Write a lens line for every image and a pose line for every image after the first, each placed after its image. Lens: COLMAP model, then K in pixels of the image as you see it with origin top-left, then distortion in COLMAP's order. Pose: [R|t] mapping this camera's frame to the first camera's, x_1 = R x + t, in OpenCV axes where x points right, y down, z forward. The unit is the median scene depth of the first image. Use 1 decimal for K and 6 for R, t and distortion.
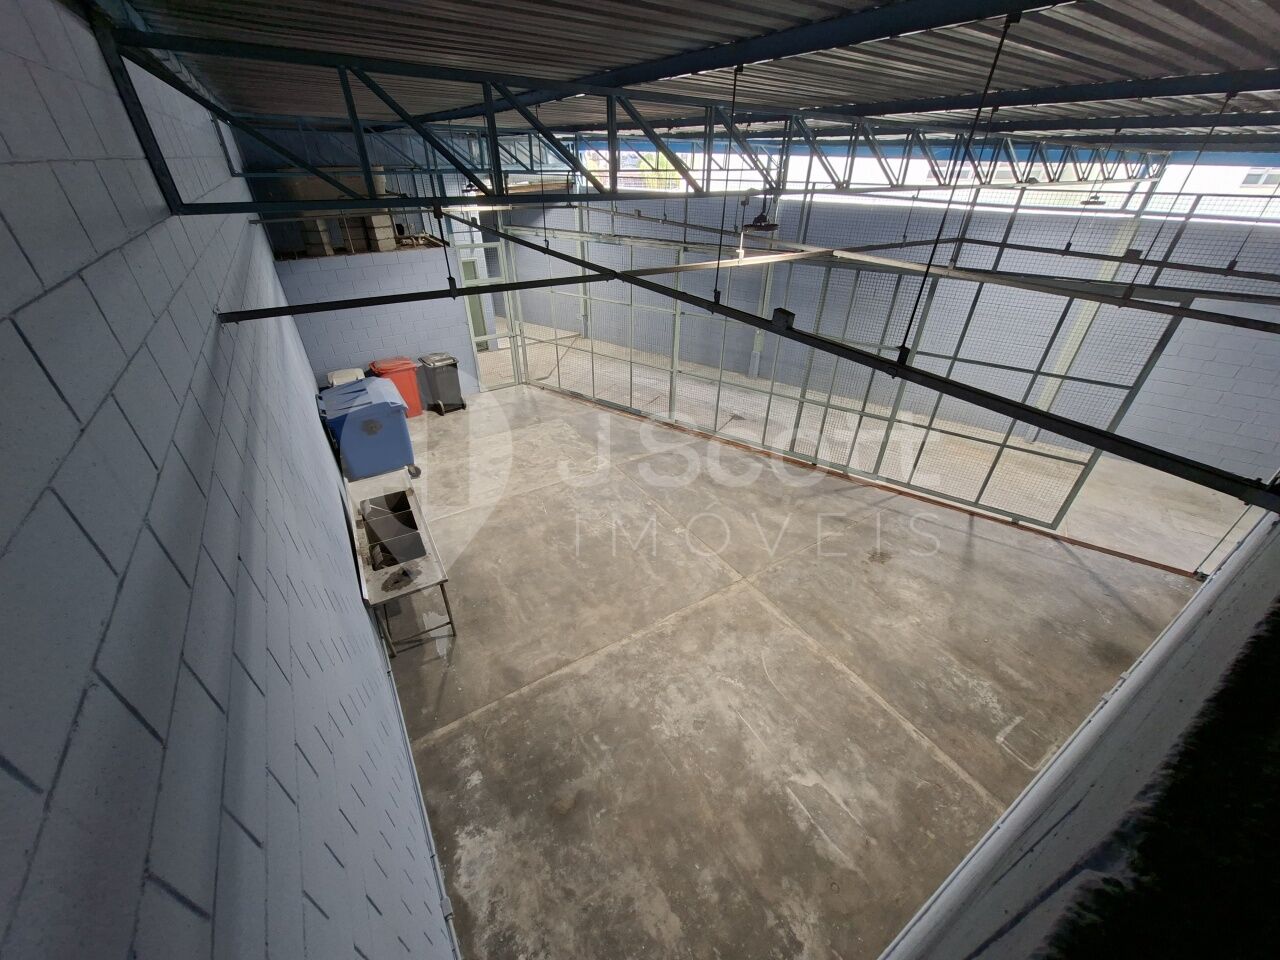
lens RADIAL K [[502.4, 0, 639.4], [0, 502.4, 481.8], [0, 0, 1]] dist [-0.005983, 0.003222]
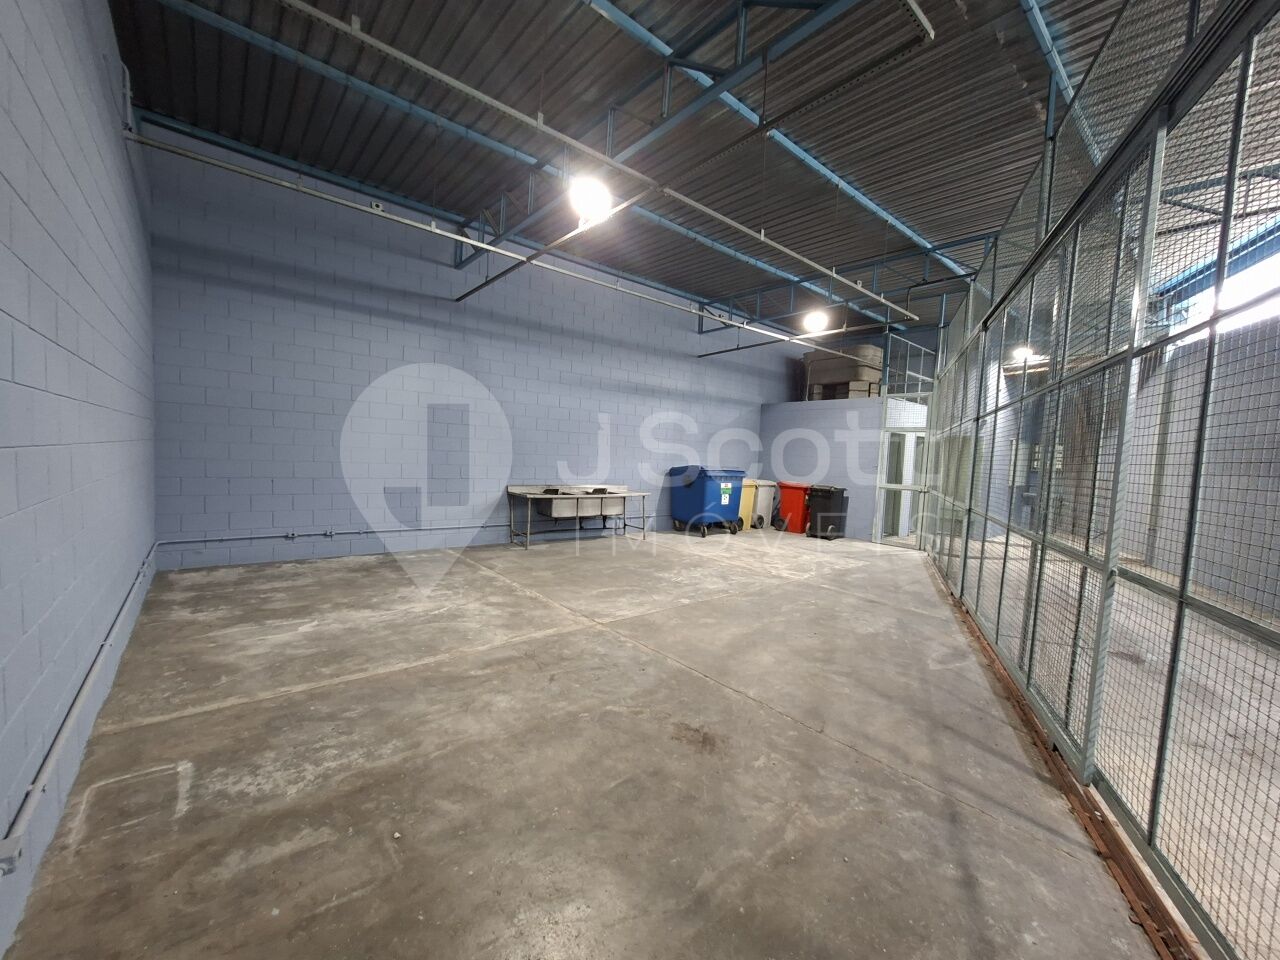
lens RADIAL K [[502.4, 0, 640.2], [0, 502.4, 484.9], [0, 0, 1]] dist [-0.005983, 0.003222]
pose [[0.139174, 0.057071, -0.988622, 1.143821], [-0.573974, 0.818185, -0.033570, 0.023192], [0.806960, 0.572115, 0.146627, 1.019411]]
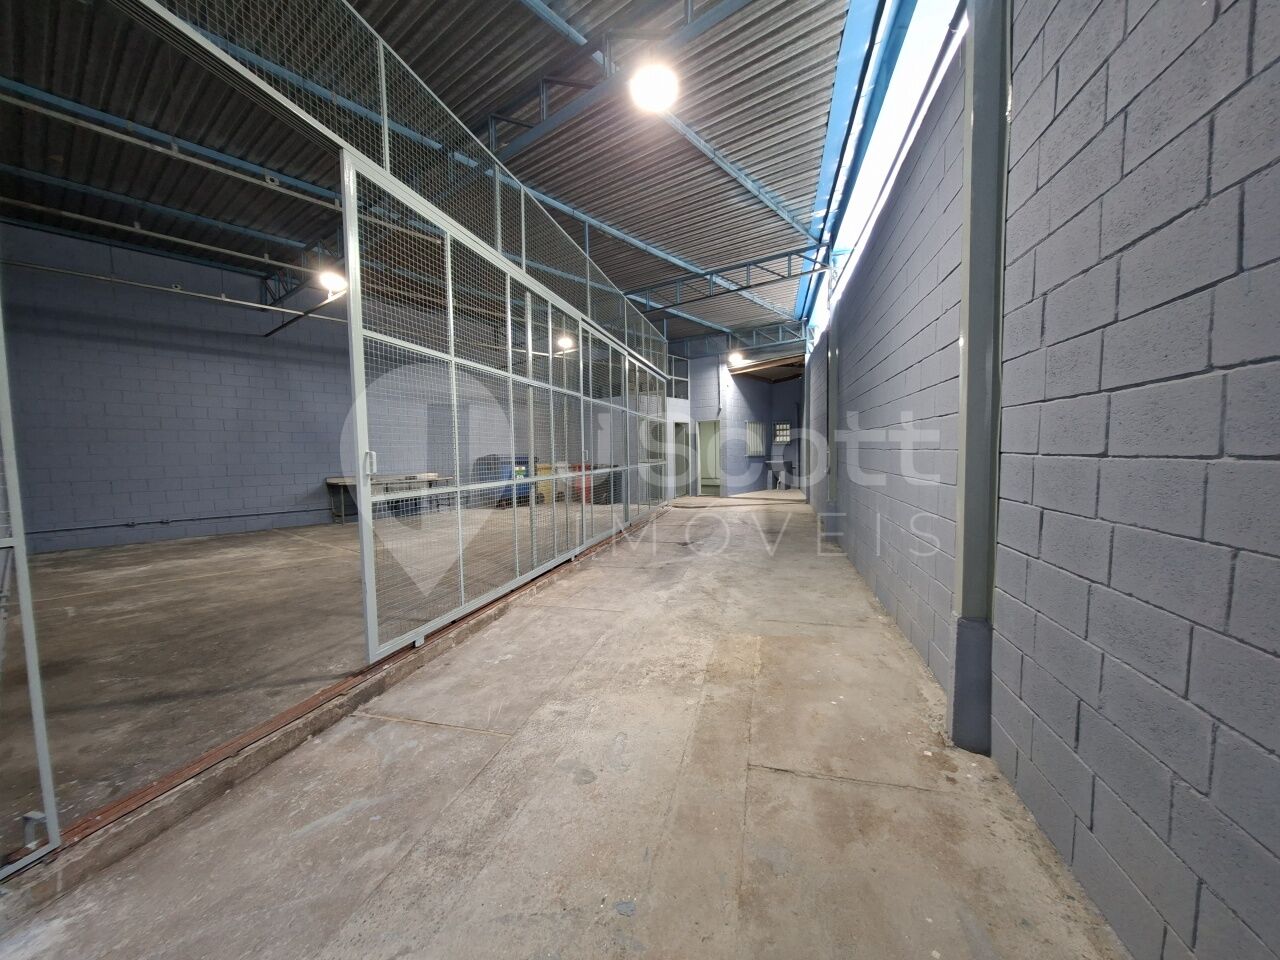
lens RADIAL K [[502.4, 0, 638.5], [0, 502.4, 487.2], [0, 0, 1]] dist [-0.005983, 0.003222]
pose [[0.311952, 0.050976, -0.948730, 1.860256], [-0.501538, 0.856931, -0.118867, -0.153911], [0.806936, 0.512905, 0.292887, 1.372025]]
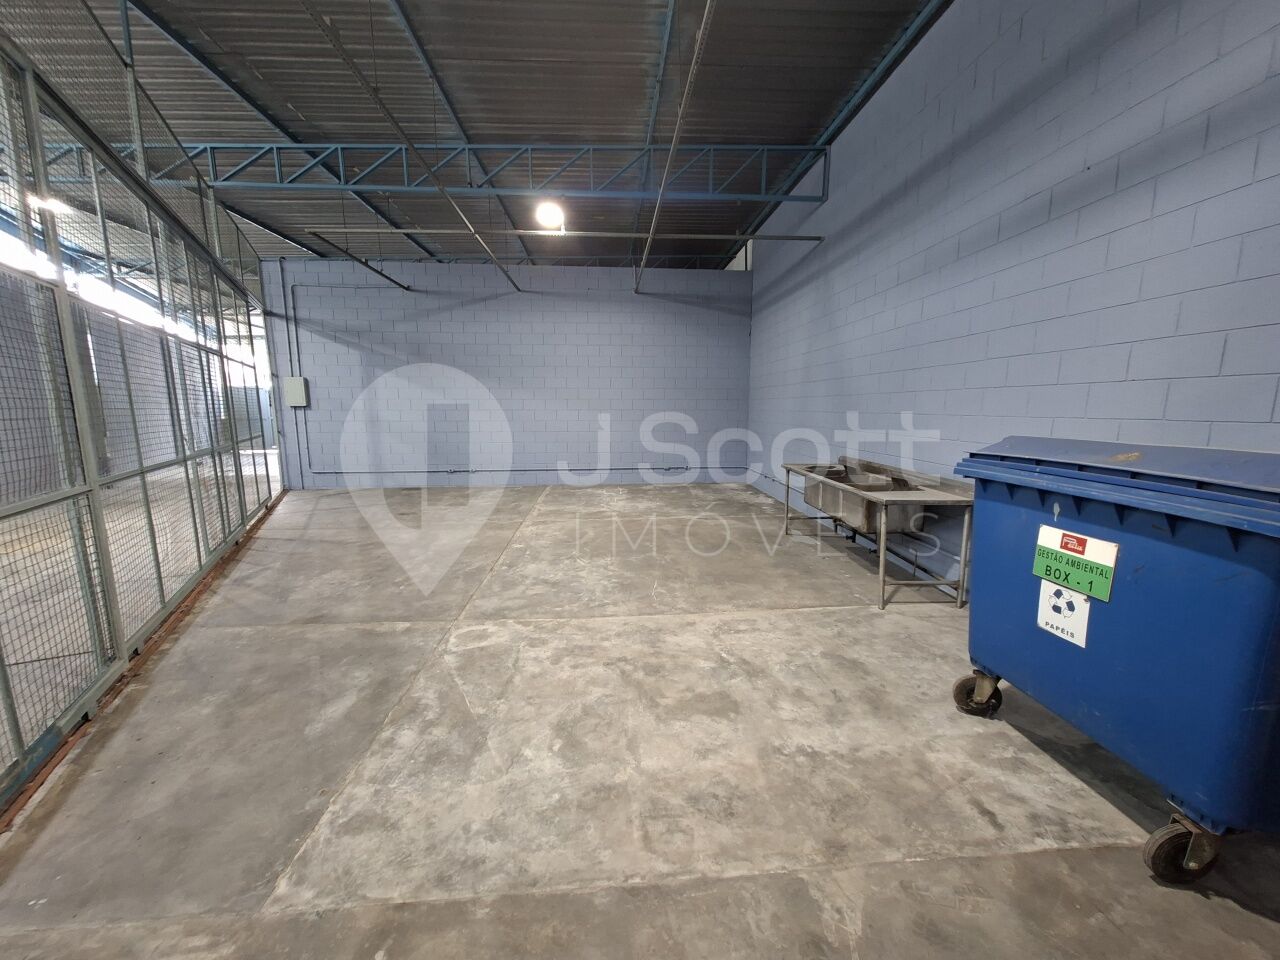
lens RADIAL K [[502.4, 0, 640.0], [0, 502.4, 481.9], [0, 0, 1]] dist [-0.005983, 0.003222]
pose [[-0.881608, -0.075840, 0.465849, -0.639388], [0.251849, 0.759159, 0.600209, -0.574468], [-0.399173, 0.646472, -0.650180, 1.921629]]
